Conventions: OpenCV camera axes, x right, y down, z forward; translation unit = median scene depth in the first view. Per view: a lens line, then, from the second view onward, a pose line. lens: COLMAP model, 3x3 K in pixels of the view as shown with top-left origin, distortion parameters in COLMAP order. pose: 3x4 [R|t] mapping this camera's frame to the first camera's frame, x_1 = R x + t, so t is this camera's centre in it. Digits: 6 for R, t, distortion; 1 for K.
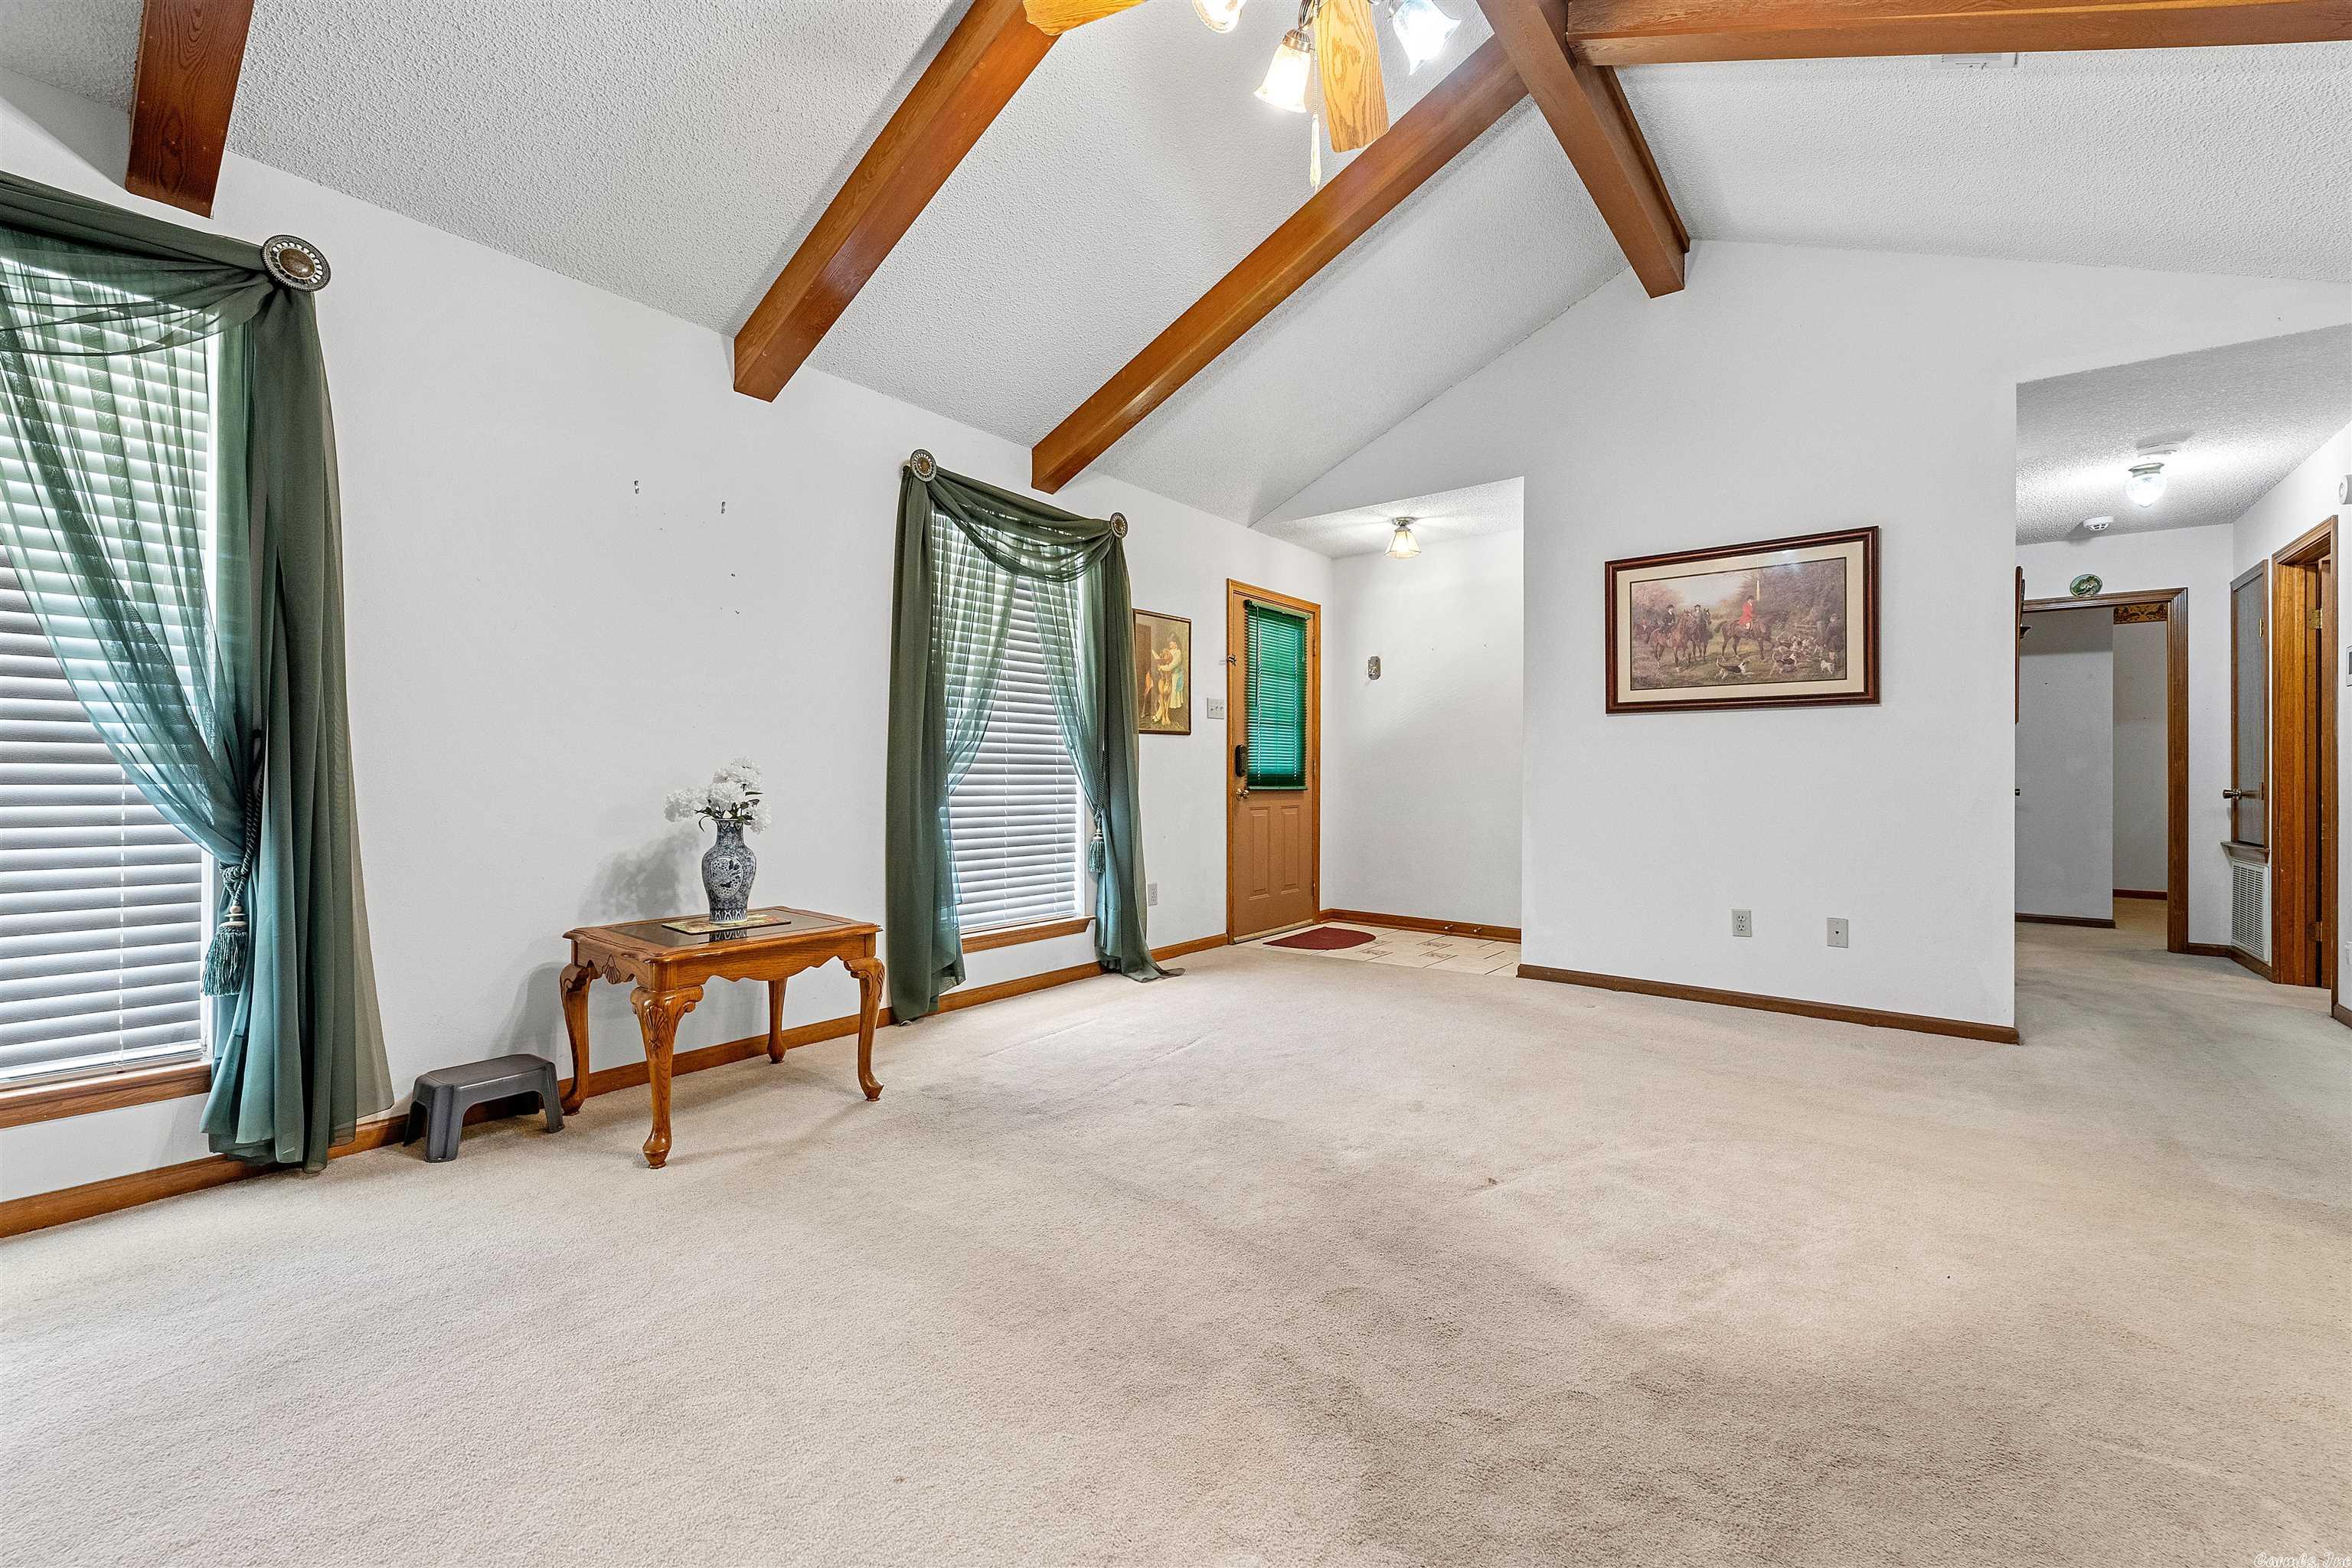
lens RADIAL K [[961.4, 0, 1177.6], [0, 961.4, 769.8], [0, 0, 1]] dist [0.006606, -0.000030]
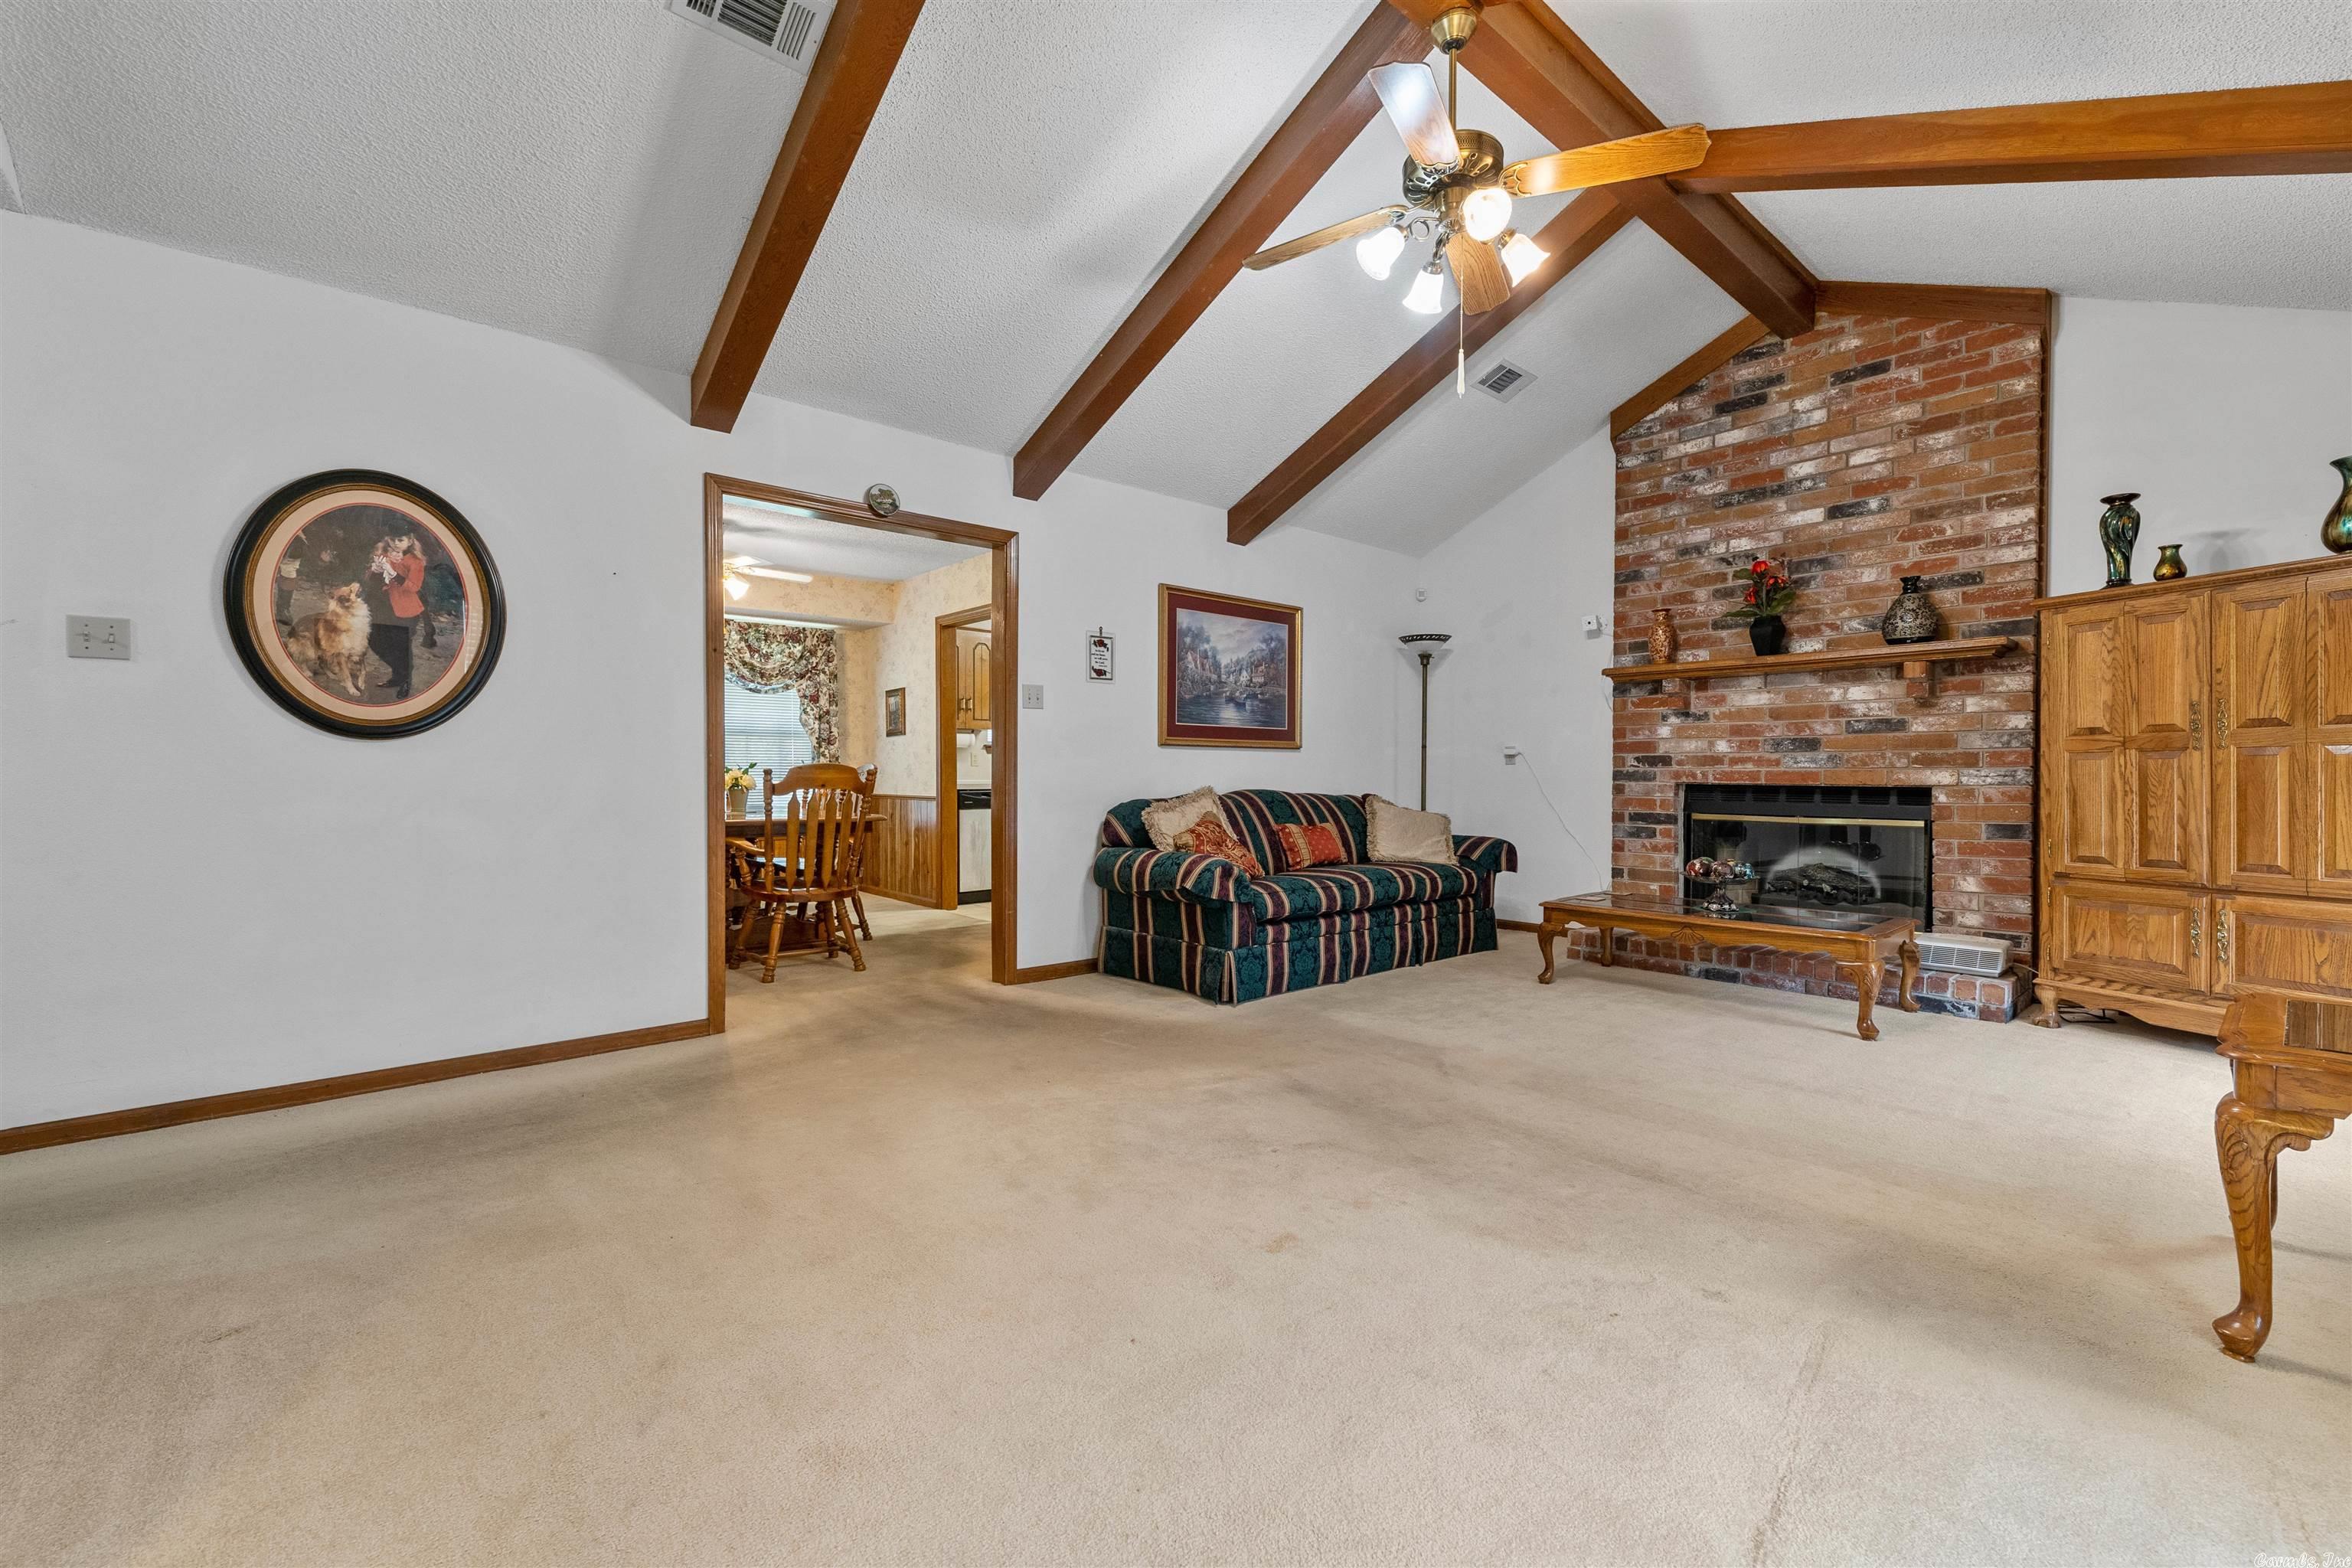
lens RADIAL K [[961.4, 0, 1164.6], [0, 961.4, 783.3], [0, 0, 1]] dist [0.006606, -0.000030]
pose [[-0.980111, -0.009491, 0.198223, 0.149268], [-0.007437, 0.999911, 0.011103, 0.001855], [-0.198311, 0.009408, -0.980094, 1.266228]]
